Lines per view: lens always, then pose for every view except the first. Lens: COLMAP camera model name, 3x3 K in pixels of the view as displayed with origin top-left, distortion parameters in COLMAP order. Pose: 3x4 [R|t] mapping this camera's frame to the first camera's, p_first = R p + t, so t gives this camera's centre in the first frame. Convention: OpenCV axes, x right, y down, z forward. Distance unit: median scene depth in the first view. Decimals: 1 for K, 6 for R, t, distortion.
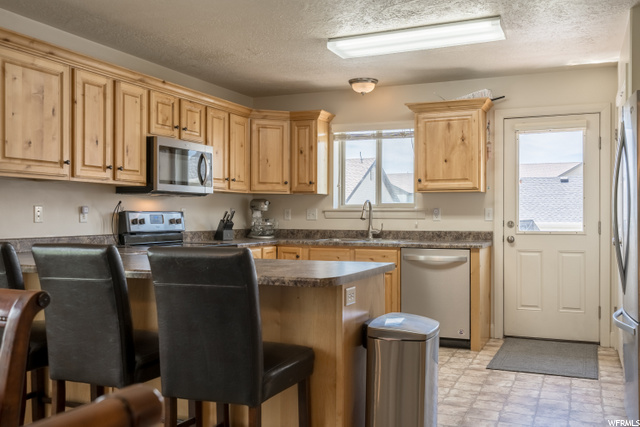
lens RADIAL K [[606.6, 0, 320.0], [0, 606.6, 213.5], [0, 0, 1]] dist [-0.003955, -0.004018]
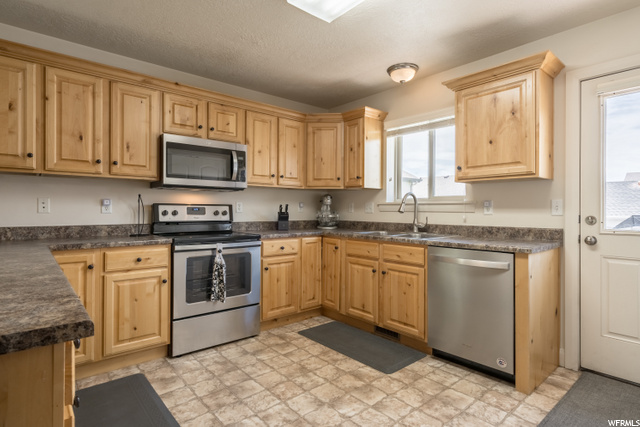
lens RADIAL K [[337.5, 0, 320.5], [0, 337.5, 208.7], [0, 0, 1]] dist [0.003970, 0.001128]
pose [[0.899071, 0.001565, -0.437800, 0.191957], [-0.002283, 0.999997, -0.001114, 0.004489], [0.437797, 0.002001, 0.899072, 0.465336]]
